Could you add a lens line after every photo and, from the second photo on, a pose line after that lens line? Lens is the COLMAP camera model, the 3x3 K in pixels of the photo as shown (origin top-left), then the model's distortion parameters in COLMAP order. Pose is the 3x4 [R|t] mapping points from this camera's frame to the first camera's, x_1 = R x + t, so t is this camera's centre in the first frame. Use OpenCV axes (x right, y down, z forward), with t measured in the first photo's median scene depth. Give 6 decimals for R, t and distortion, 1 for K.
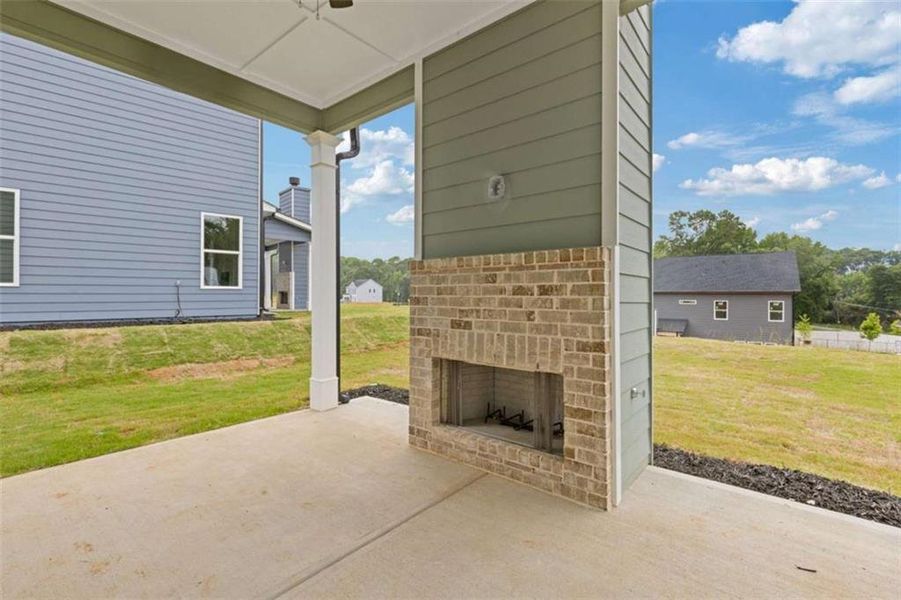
lens RADIAL K [[406.3, 0, 450.9], [0, 406.3, 296.6], [0, 0, 1]] dist [0.003469, 0.000377]
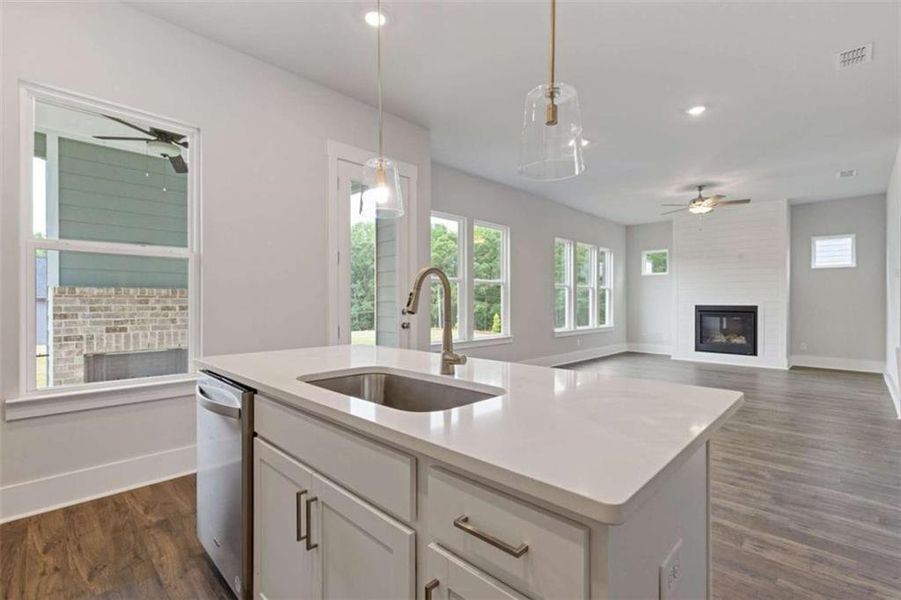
lens RADIAL K [[406.3, 0, 451.7], [0, 406.3, 300.8], [0, 0, 1]] dist [0.003469, 0.000377]
pose [[0.093056, -0.002499, 0.995658, -1.530058], [0.001418, 0.999996, 0.002377, -0.049804], [-0.995660, 0.001191, 0.093060, -0.497465]]
